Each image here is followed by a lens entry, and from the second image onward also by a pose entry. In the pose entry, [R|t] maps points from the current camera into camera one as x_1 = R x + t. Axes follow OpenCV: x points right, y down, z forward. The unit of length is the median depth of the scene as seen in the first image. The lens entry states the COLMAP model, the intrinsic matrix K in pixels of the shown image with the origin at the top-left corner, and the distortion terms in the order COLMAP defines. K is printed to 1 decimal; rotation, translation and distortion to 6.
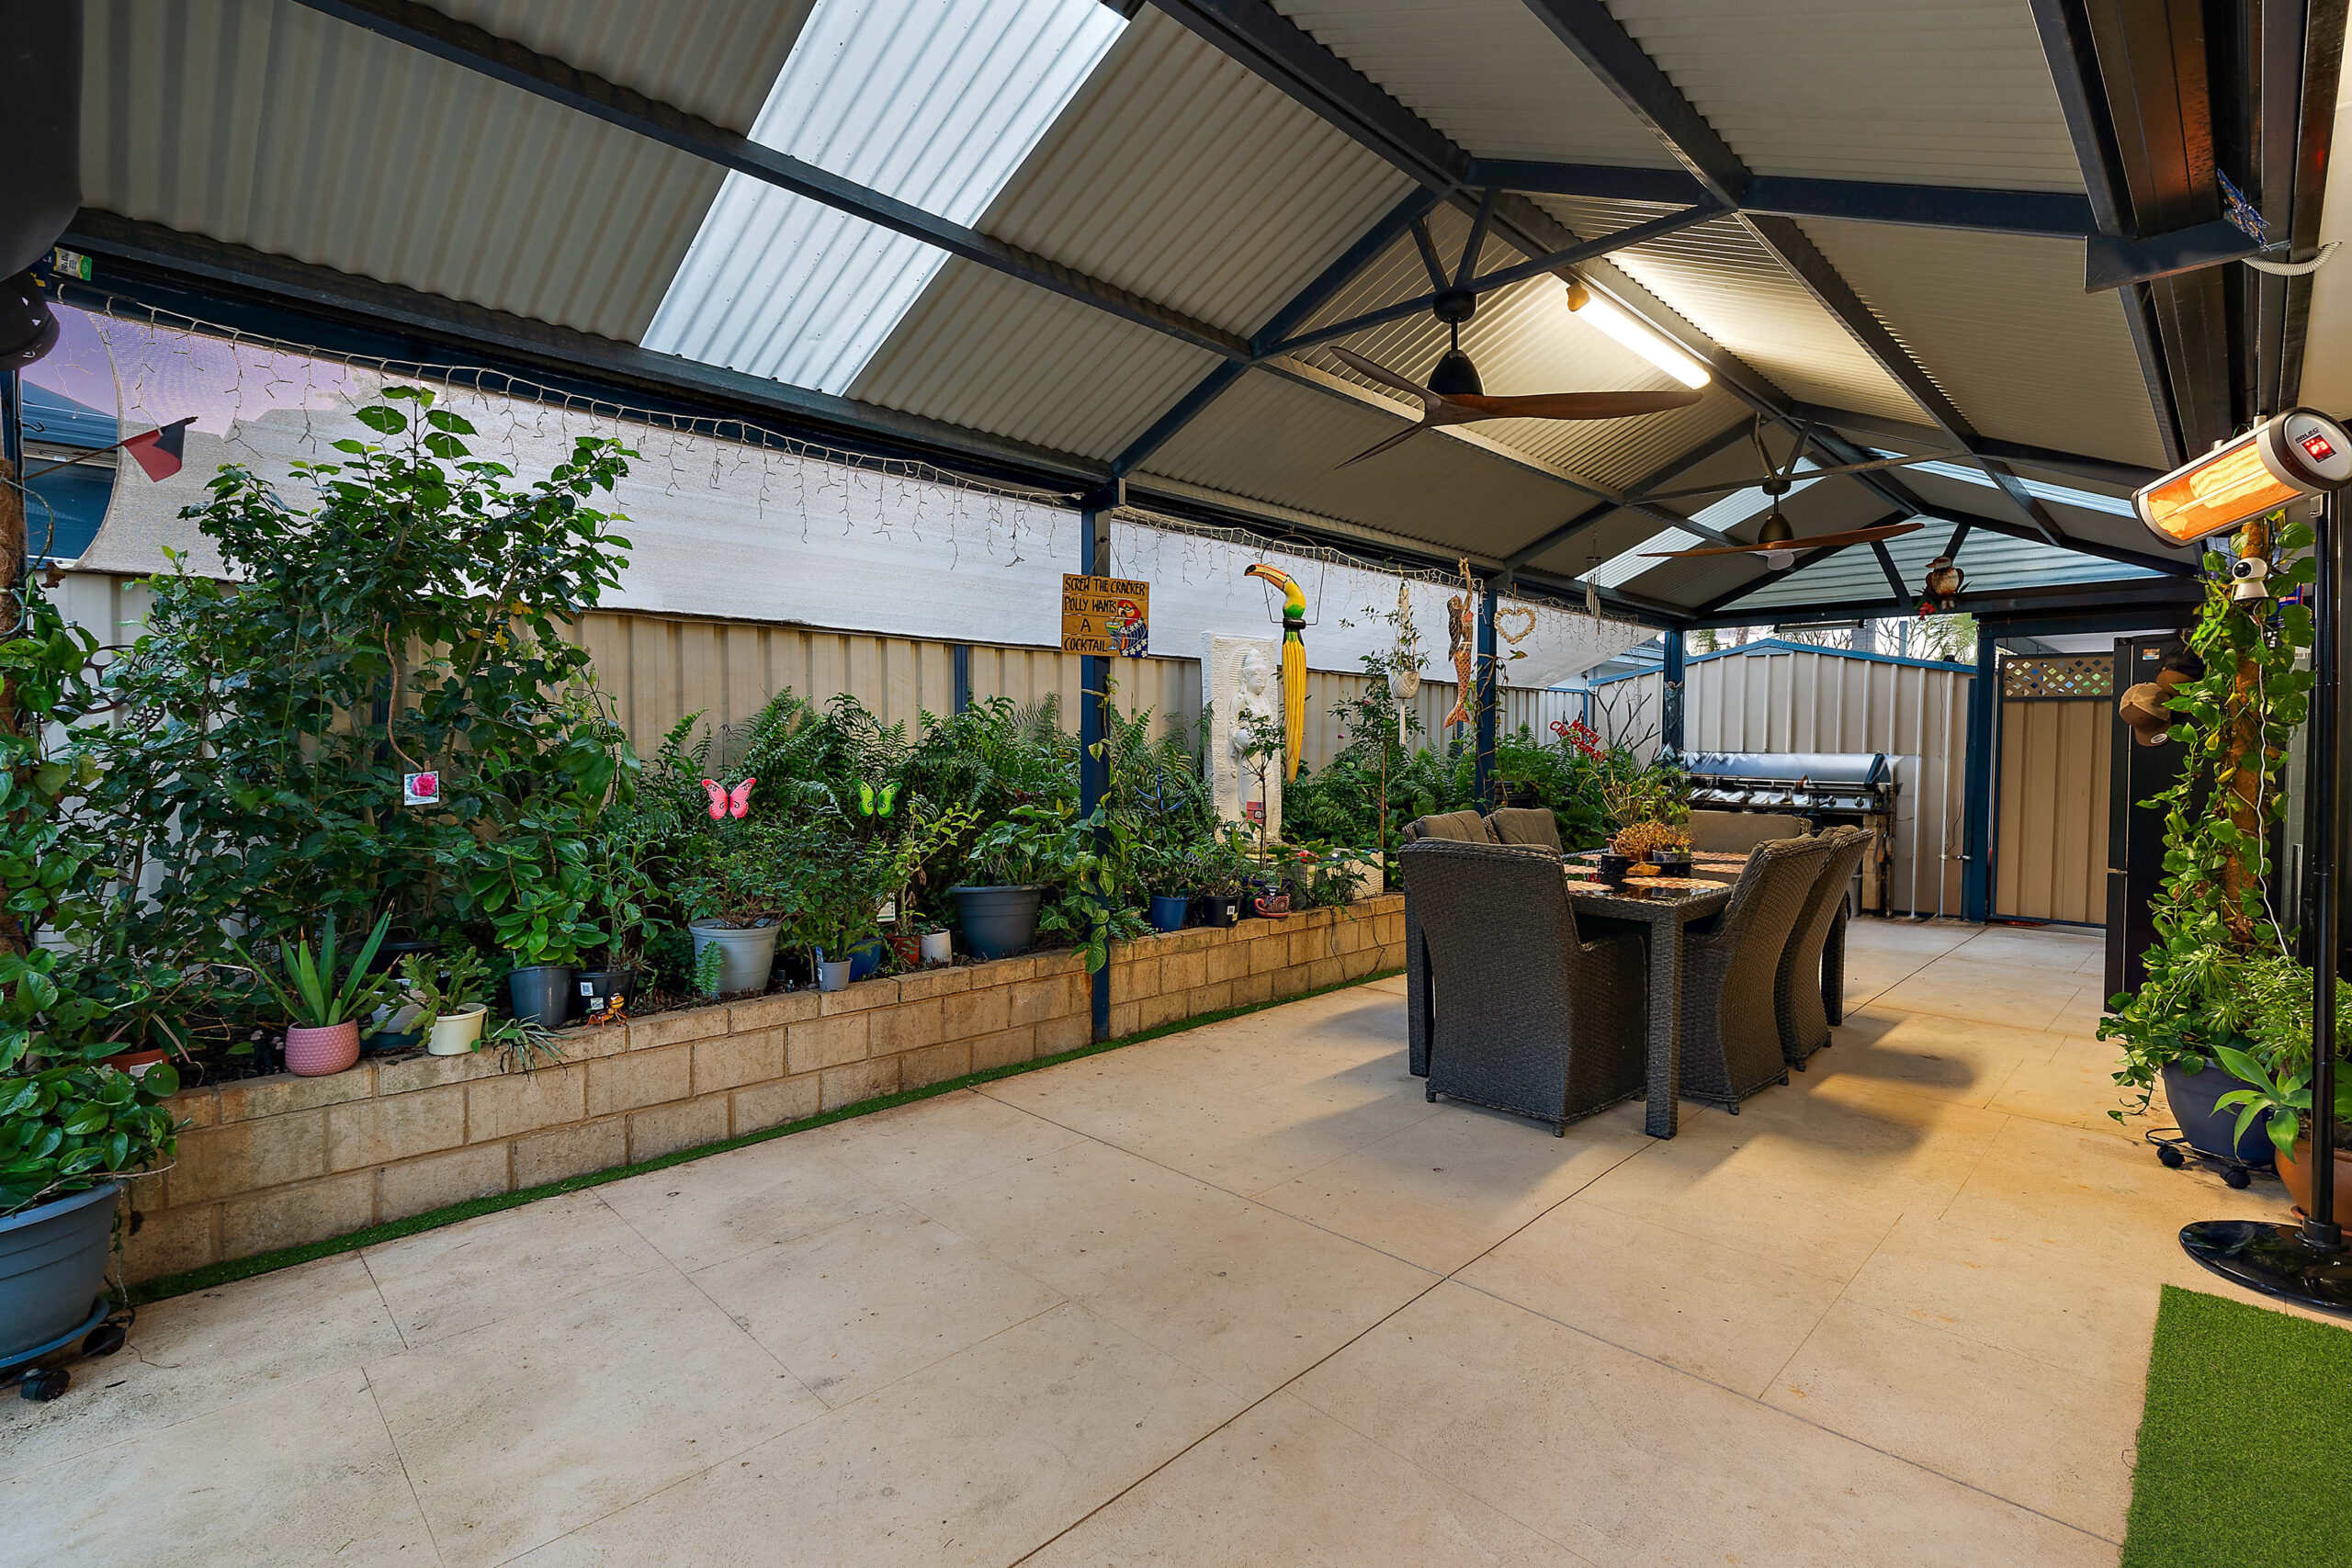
lens RADIAL K [[1073.4, 0, 1165.1], [0, 1073.4, 765.9], [0, 0, 1]] dist [-0.001467, 0.000952]
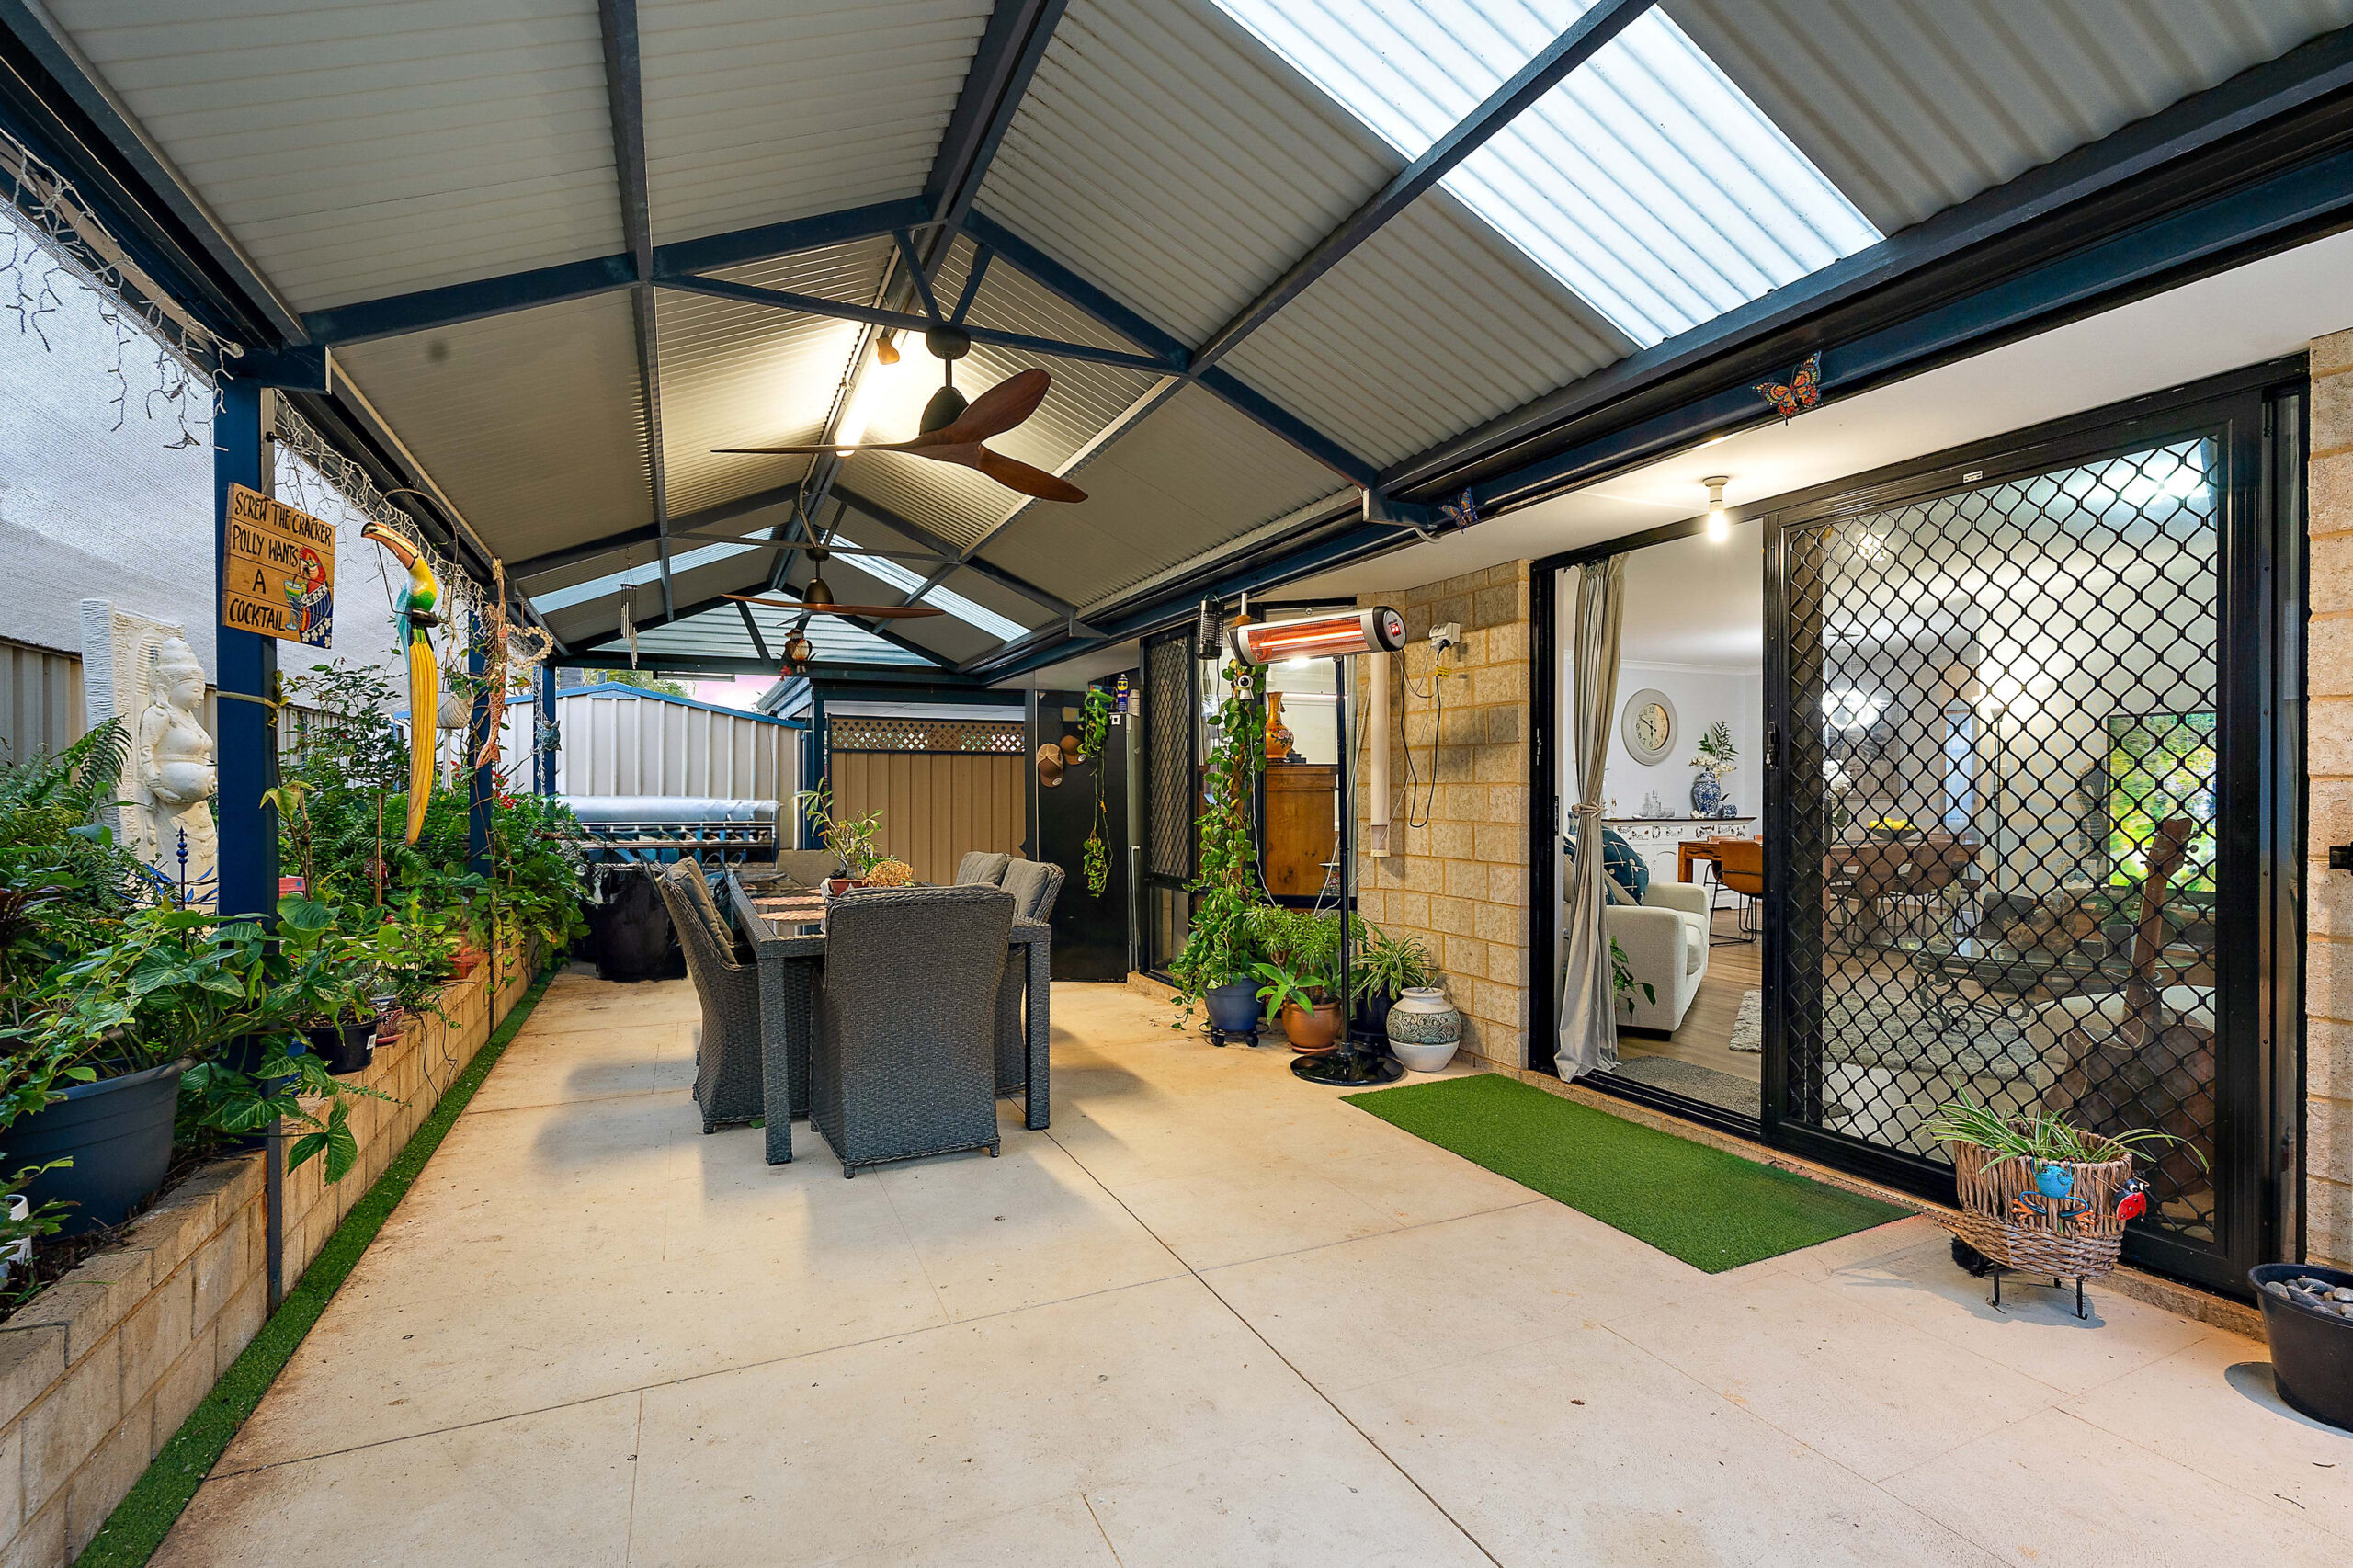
lens RADIAL K [[1074.0, 0, 1165.4], [0, 1074.0, 792.0], [0, 0, 1]] dist [-0.001467, 0.000952]
pose [[0.357718, -0.008325, 0.933793, -0.432312], [0.022668, 0.999743, 0.000230, -0.009131], [-0.933555, 0.021085, 0.357815, 0.349984]]
